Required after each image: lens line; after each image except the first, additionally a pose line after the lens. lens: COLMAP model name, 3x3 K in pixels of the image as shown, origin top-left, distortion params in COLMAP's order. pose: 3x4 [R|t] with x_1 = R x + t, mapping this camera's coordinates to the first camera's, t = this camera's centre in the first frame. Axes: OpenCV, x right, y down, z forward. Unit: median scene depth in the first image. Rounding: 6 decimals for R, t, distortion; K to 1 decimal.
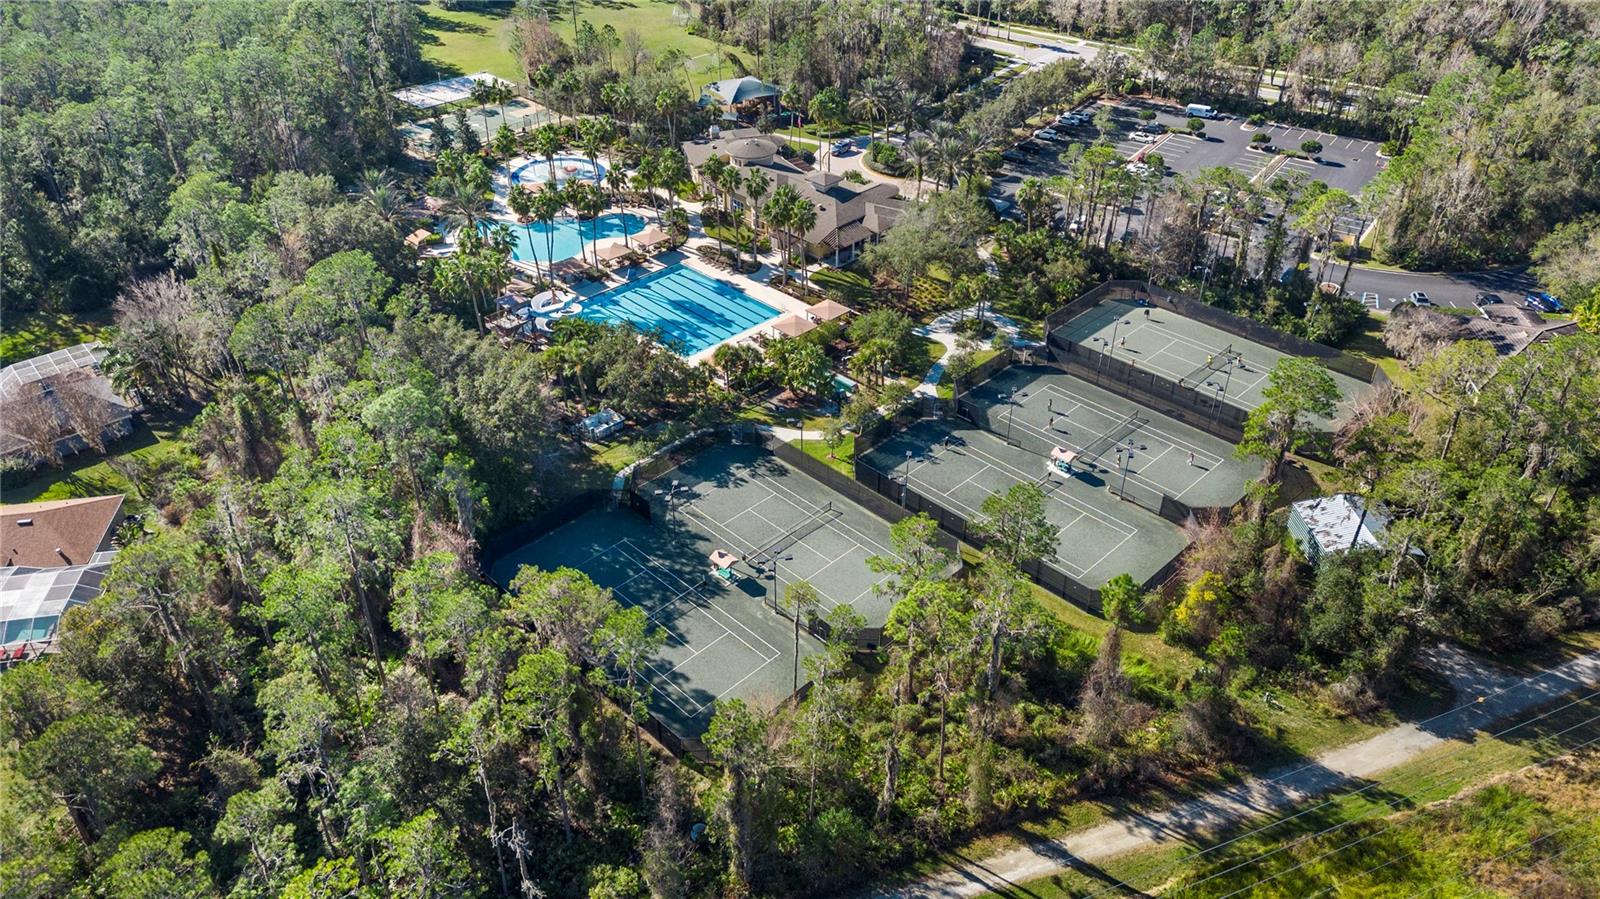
lens RADIAL K [[1127.3, 0, 800.0], [0, 1127.3, 449.5], [0, 0, 1]] dist [0.083280, -0.082437]
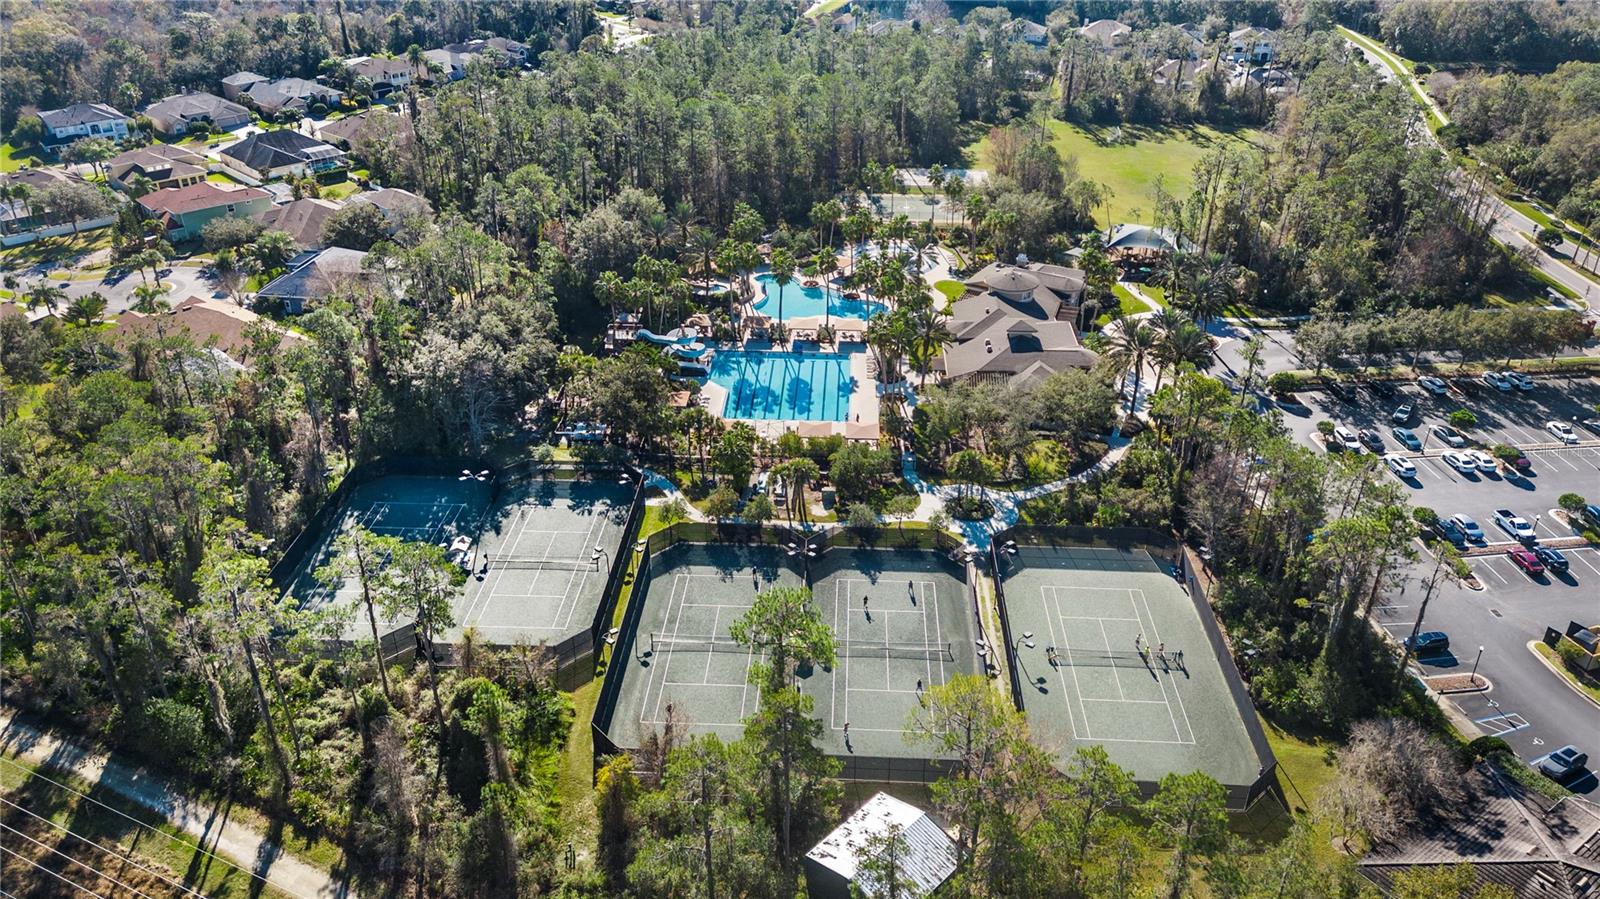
lens RADIAL K [[1127.3, 0, 800.0], [0, 1127.3, 449.5], [0, 0, 1]] dist [0.083280, -0.082437]
pose [[0.674384, 0.369190, -0.639457, 0.563615], [-0.424967, 0.902280, 0.072753, -0.142876], [0.603829, 0.222684, 0.765377, 0.200812]]
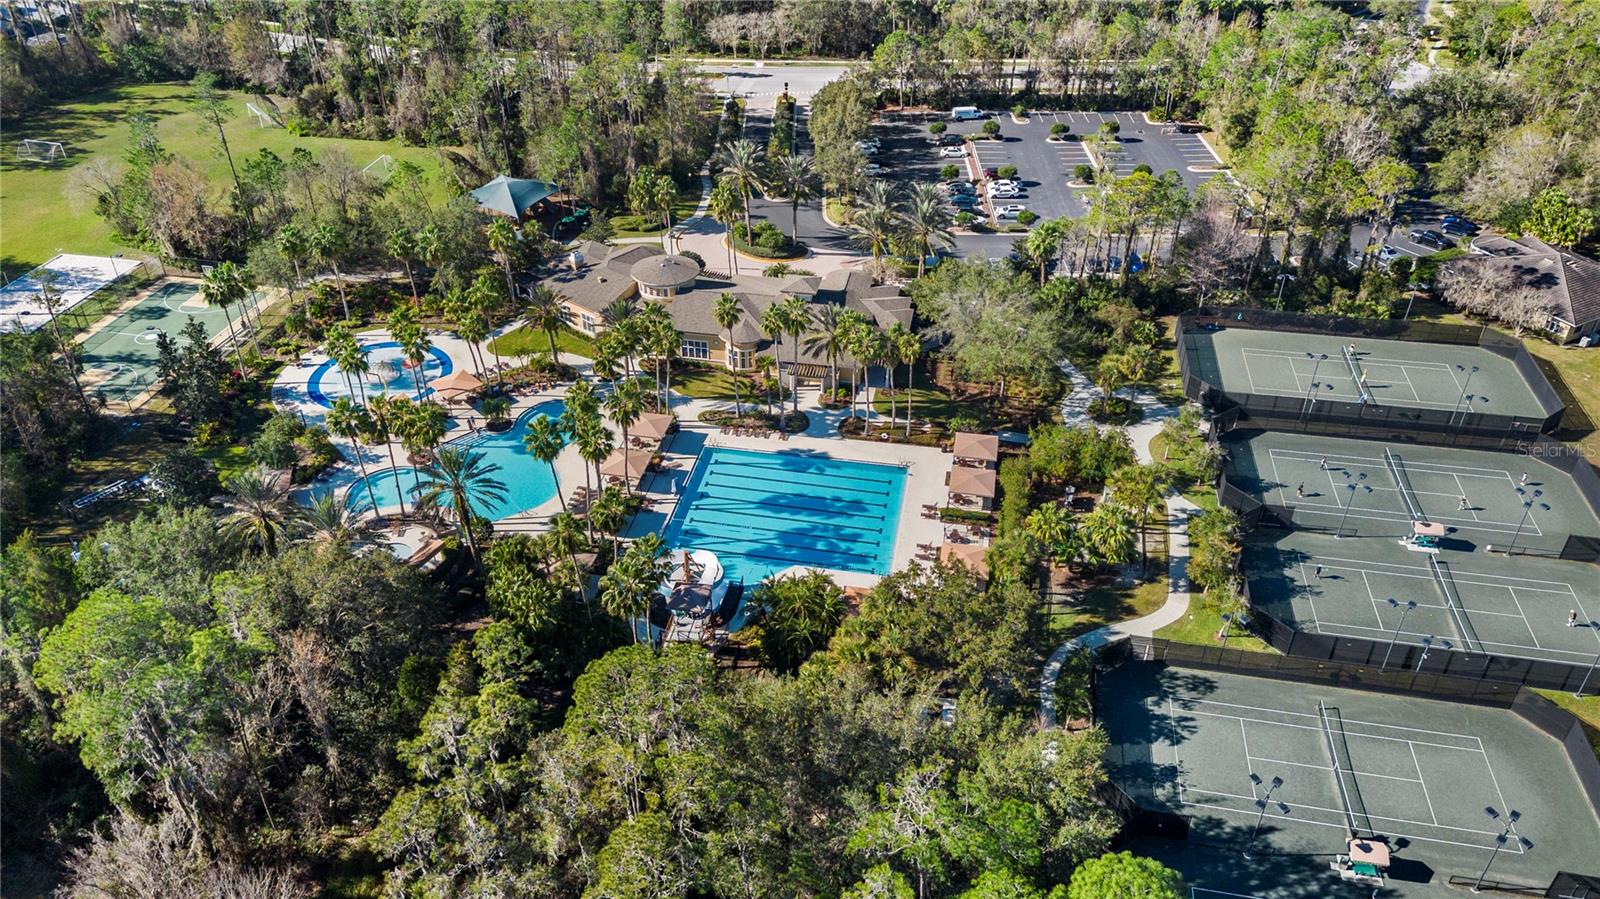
lens RADIAL K [[1127.3, 0, 800.0], [0, 1127.3, 449.5], [0, 0, 1]] dist [0.083280, -0.082437]
pose [[0.822200, -0.323846, 0.468093, -0.399869], [0.325890, 0.942072, 0.079344, -0.202697], [-0.466673, 0.087310, 0.880110, 0.337964]]
